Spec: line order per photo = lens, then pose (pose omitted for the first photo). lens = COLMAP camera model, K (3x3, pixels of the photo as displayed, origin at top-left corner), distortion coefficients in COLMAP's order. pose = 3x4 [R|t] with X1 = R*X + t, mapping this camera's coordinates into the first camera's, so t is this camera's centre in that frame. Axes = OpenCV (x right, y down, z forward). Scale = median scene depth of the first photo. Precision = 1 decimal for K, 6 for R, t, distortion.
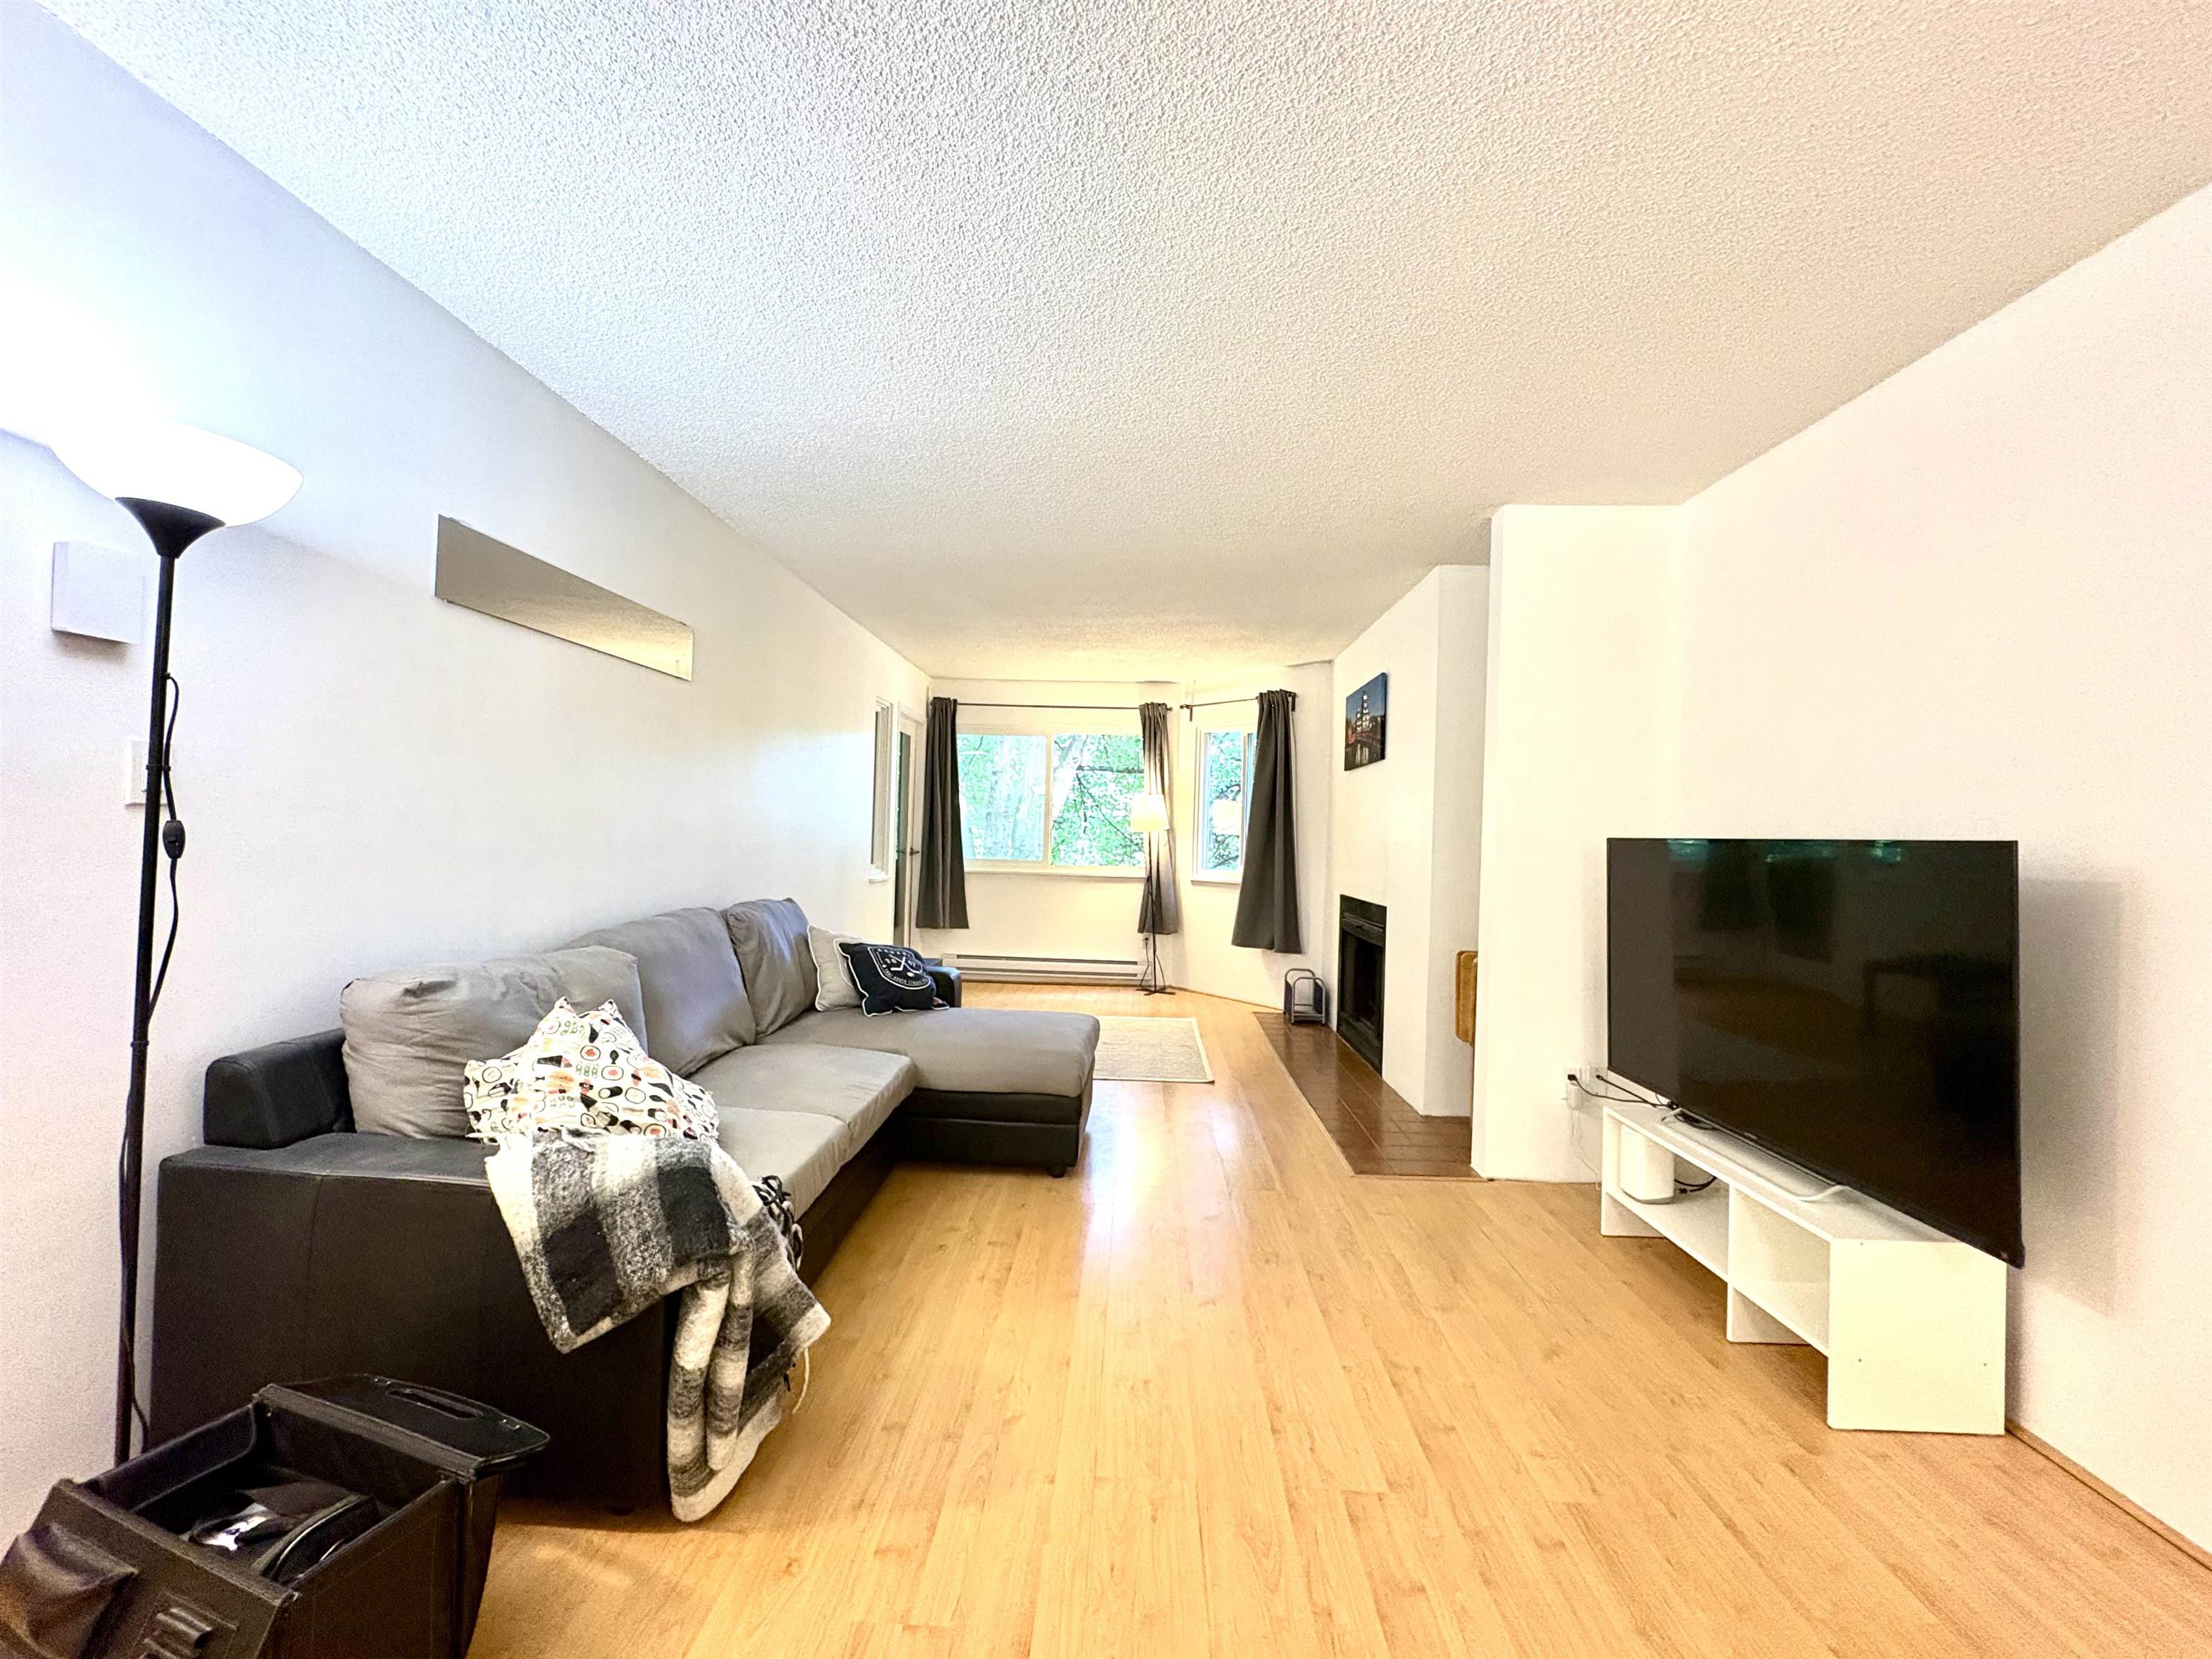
lens RADIAL K [[886.6, 0, 1108.2], [0, 886.6, 828.2], [0, 0, 1]] dist [0.000018, 0.000116]
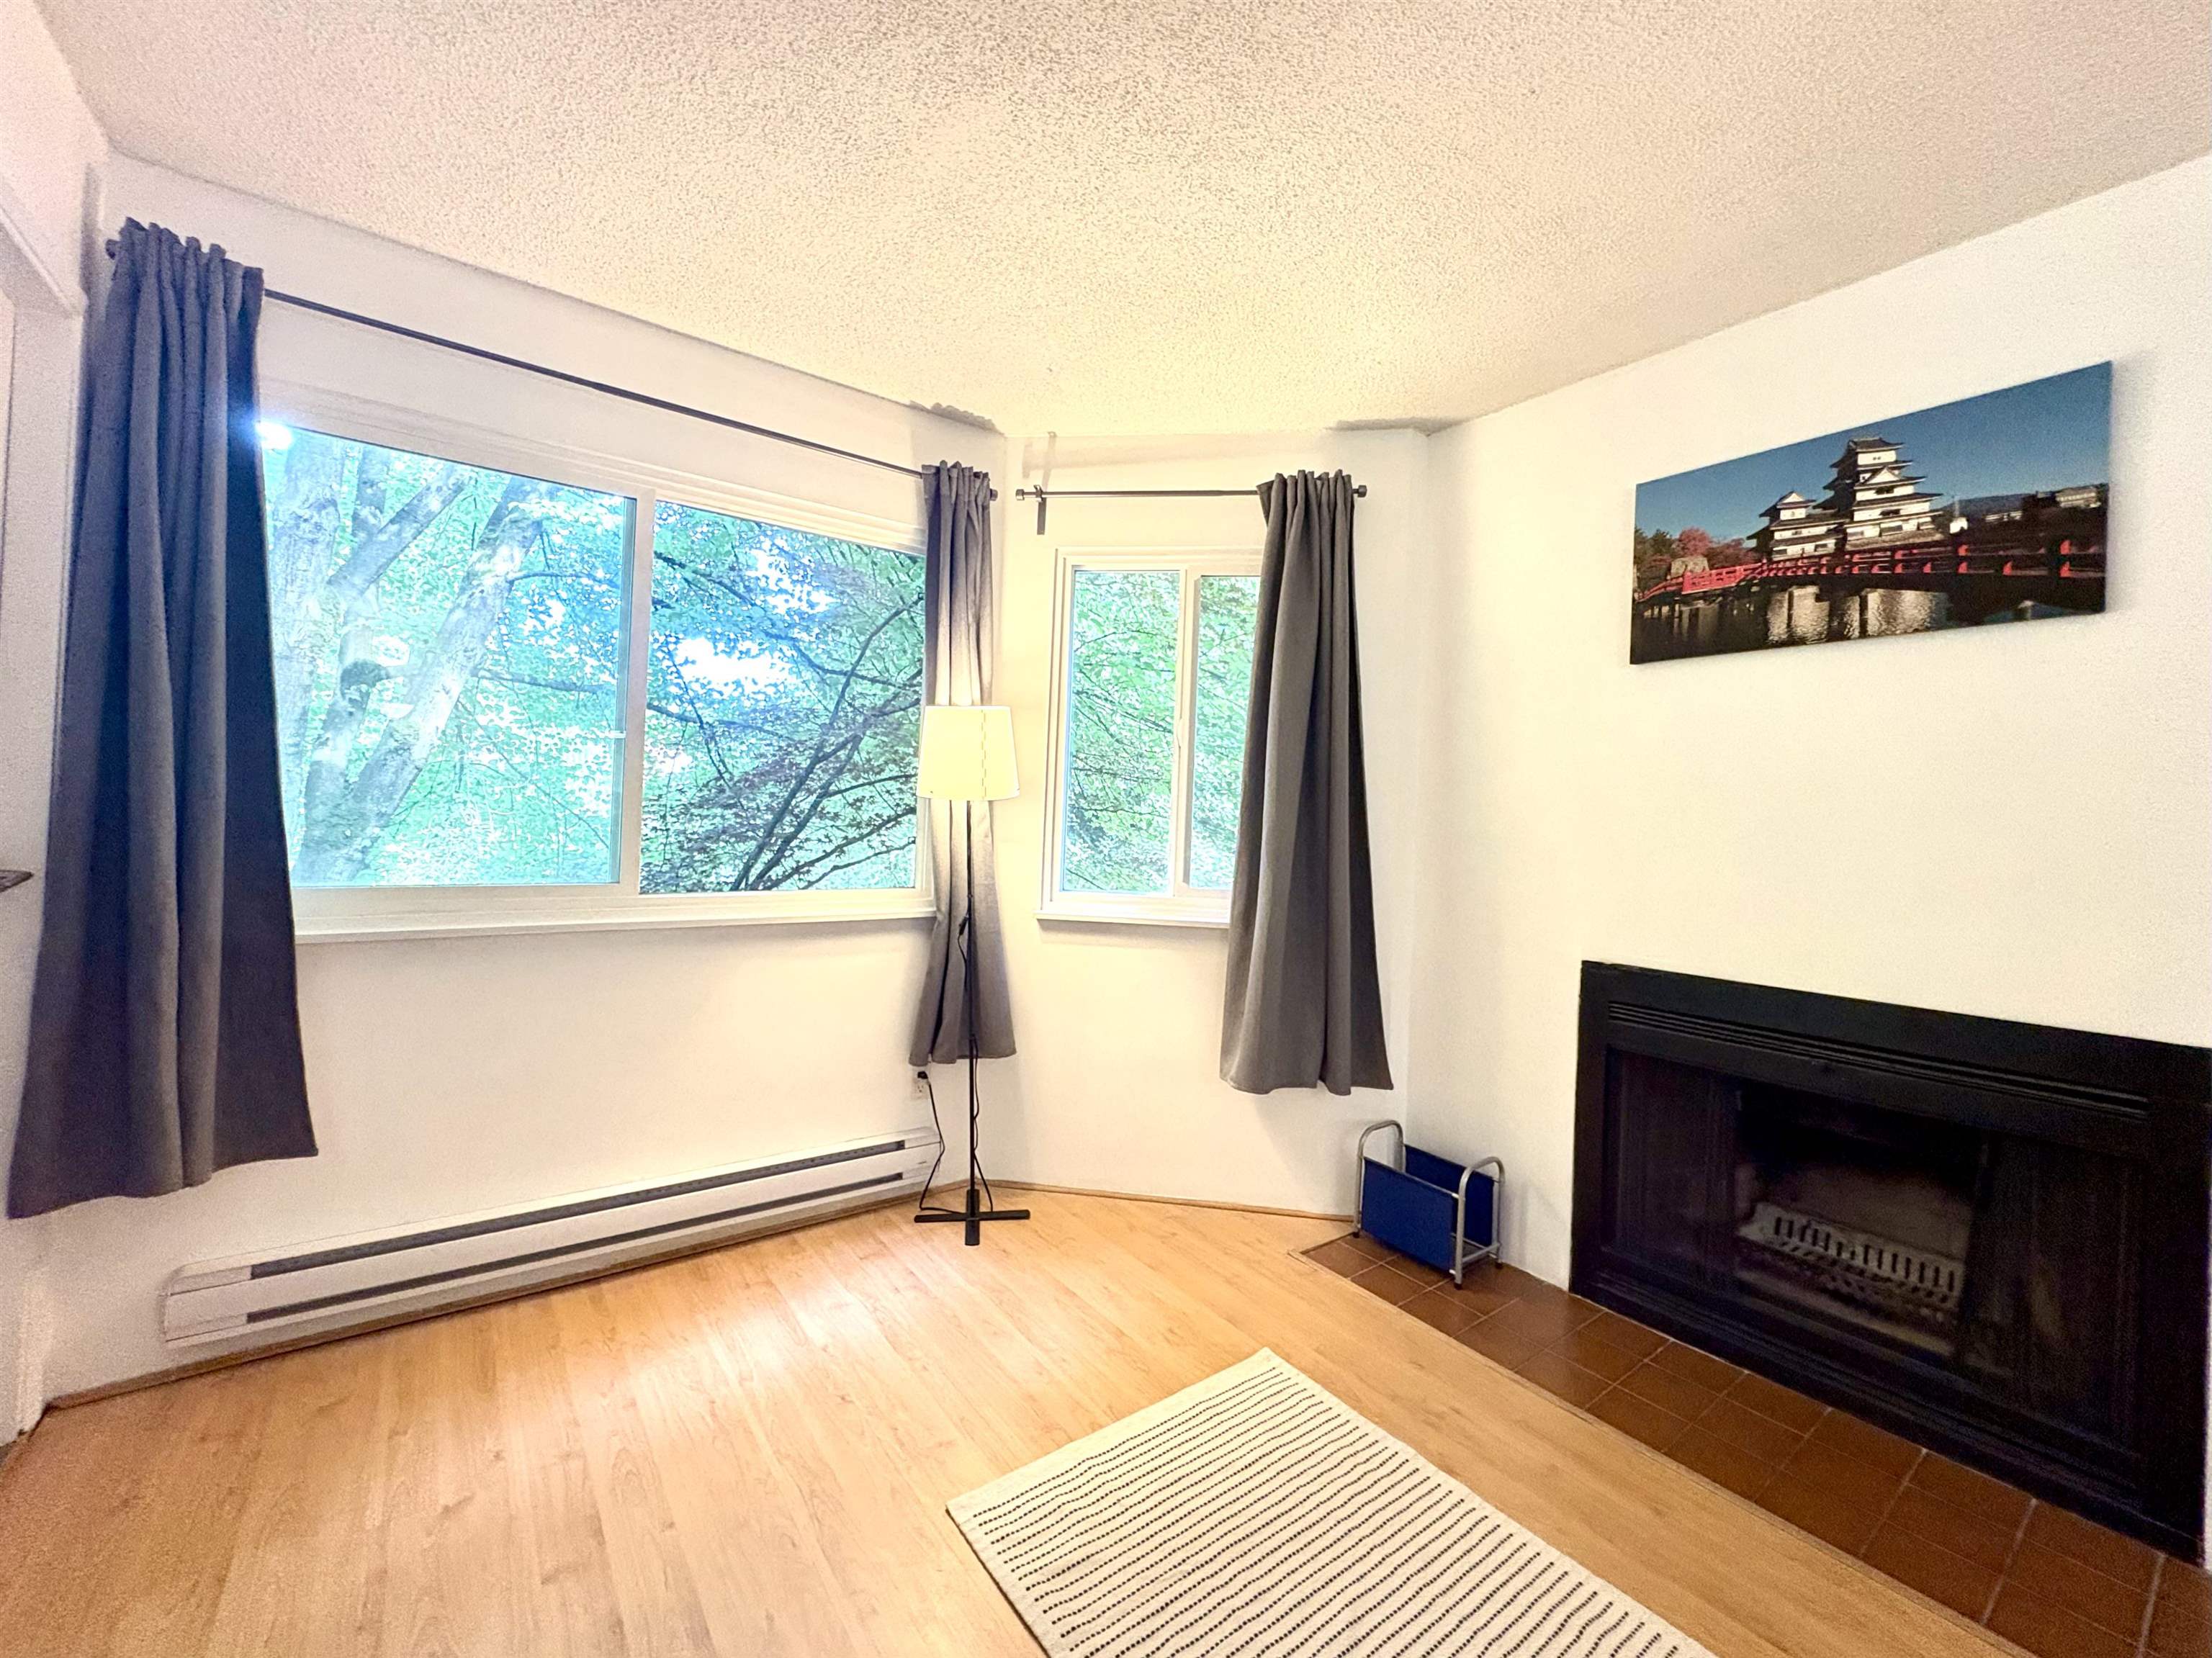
lens RADIAL K [[890.8, 0, 1115.3], [0, 890.8, 812.0], [0, 0, 1]] dist [-0.001320, -0.000228]
pose [[0.785978, 0.002330, 0.618250, -0.140163], [-0.018576, 0.999630, 0.019849, 0.000460], [-0.617976, -0.027086, 0.785730, 0.670408]]
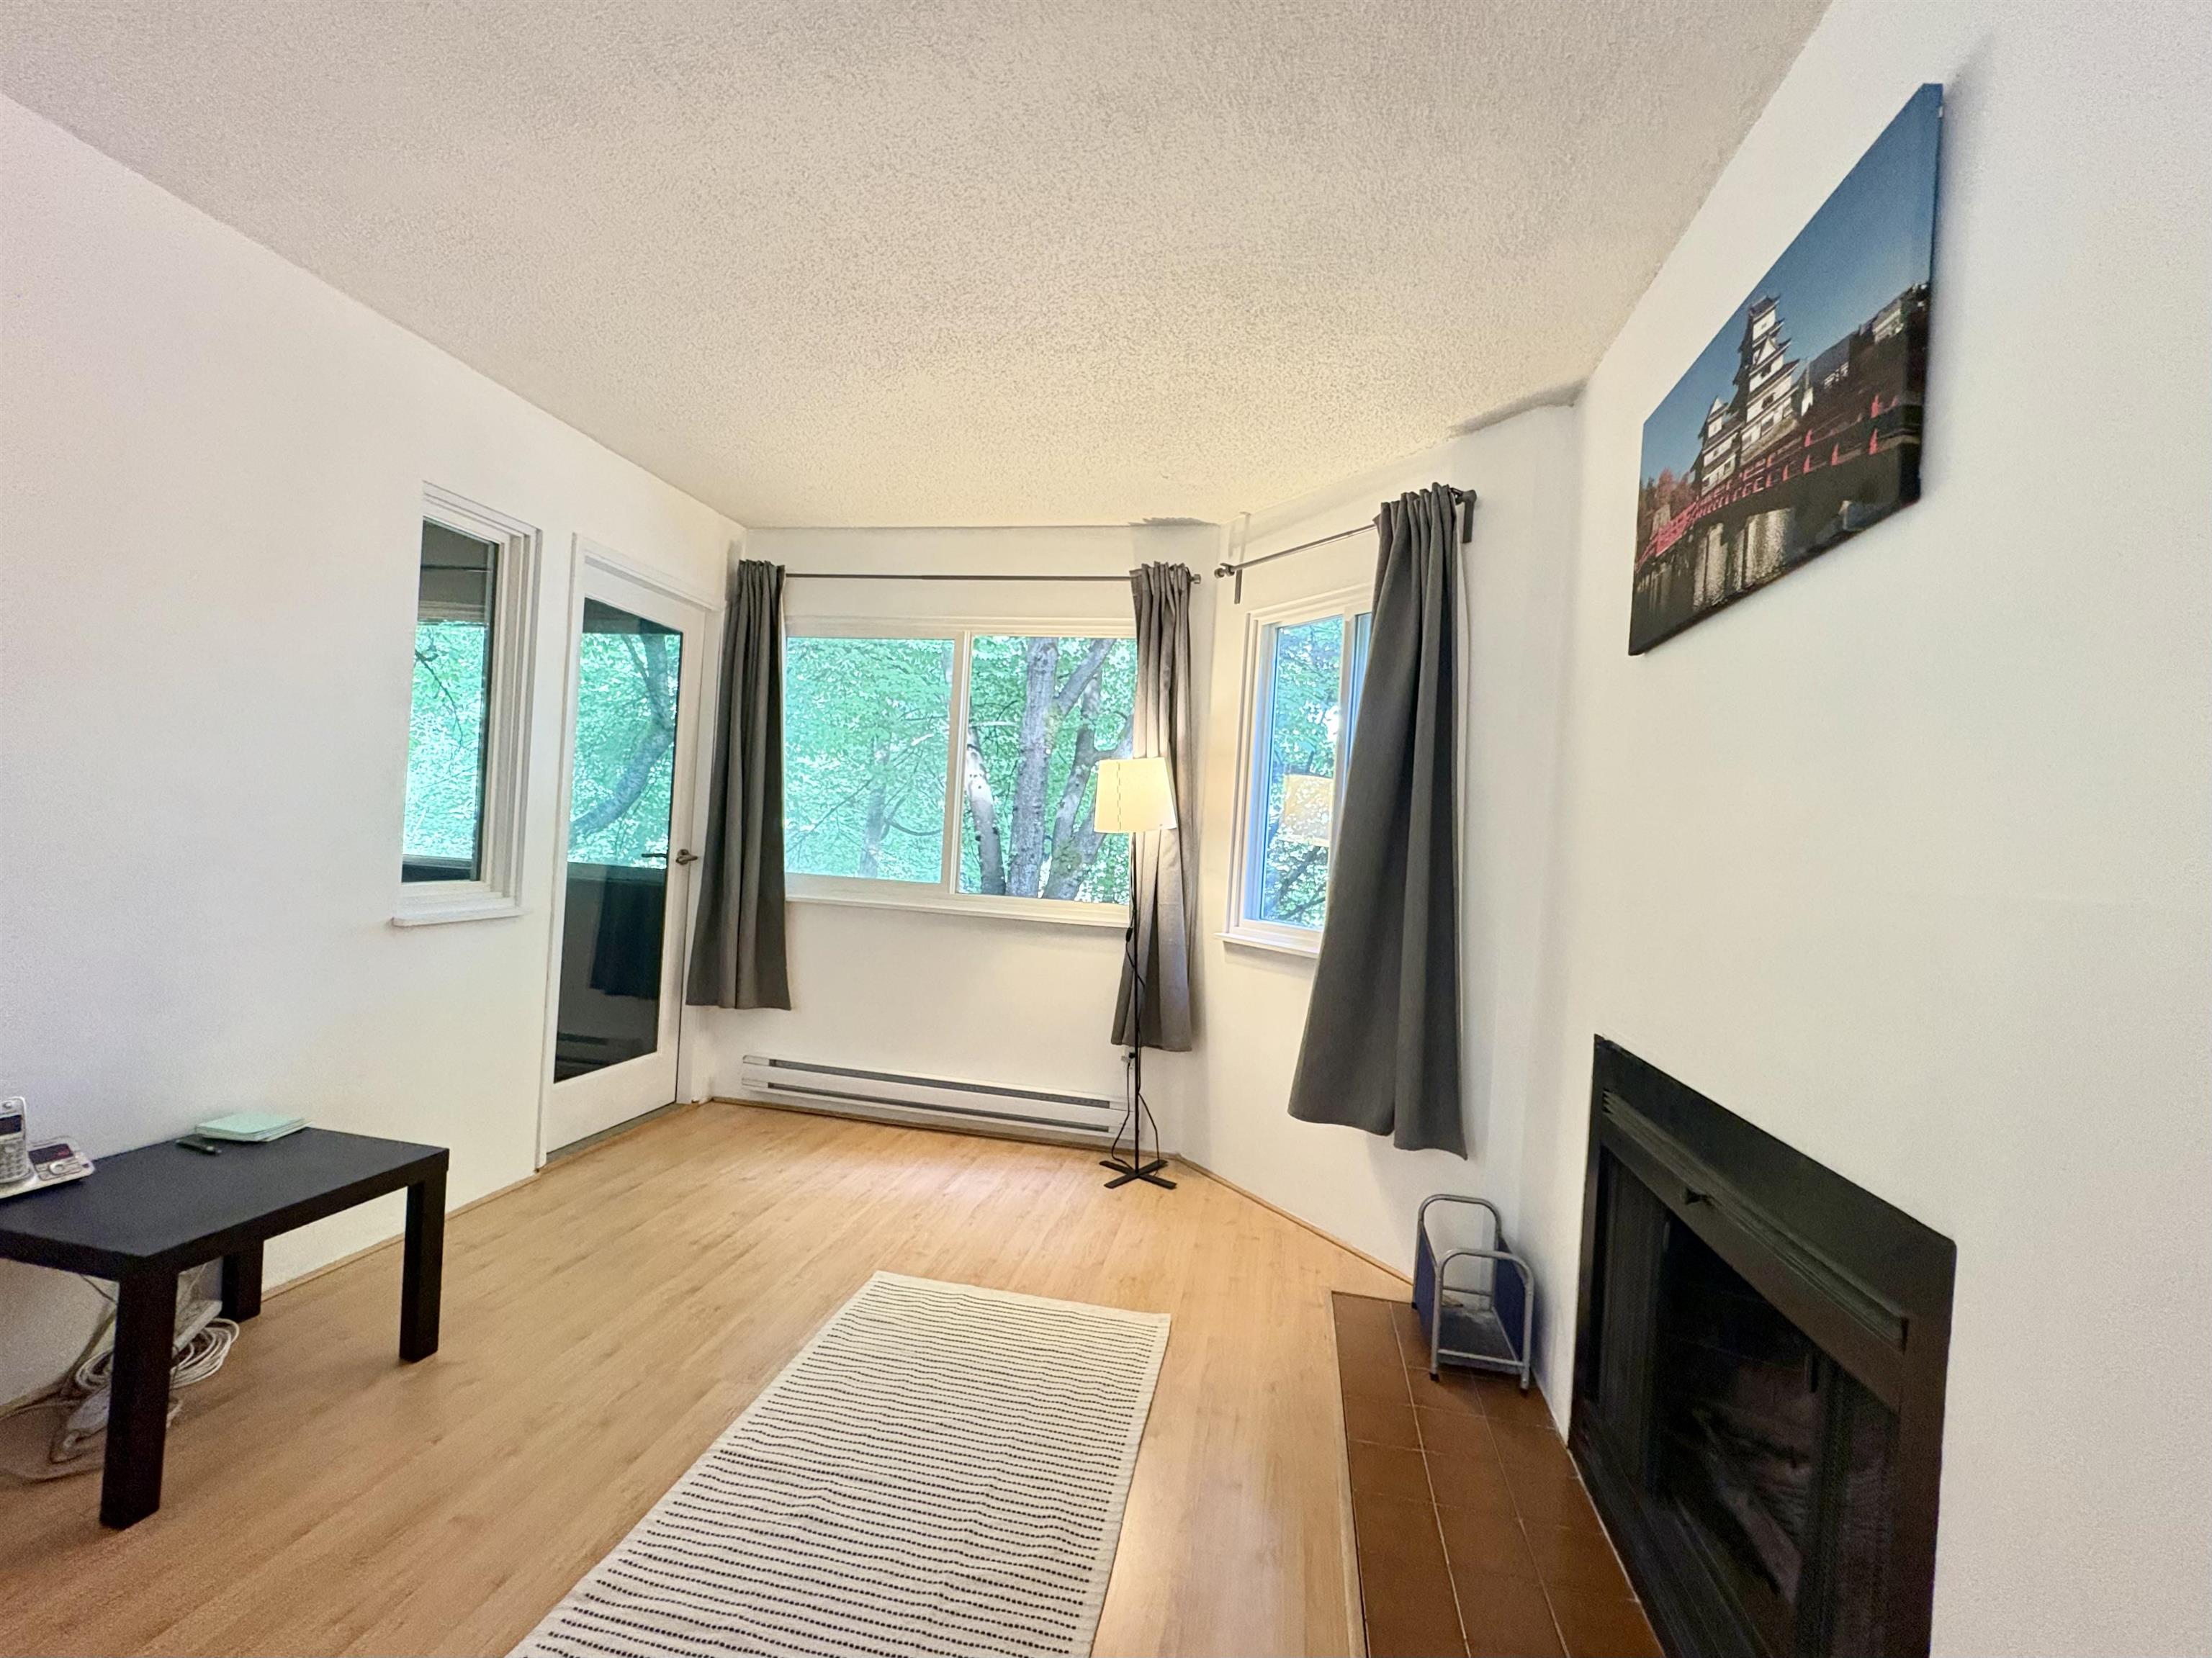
lens RADIAL K [[909.7, 0, 1110.7], [0, 909.7, 855.0], [0, 0, 1]] dist [-0.000070, 0.000145]
pose [[0.986077, 0.034482, -0.162673, 0.113547], [-0.031311, 0.999267, 0.022019, 0.004909], [0.163313, -0.016619, 0.986434, 0.528262]]
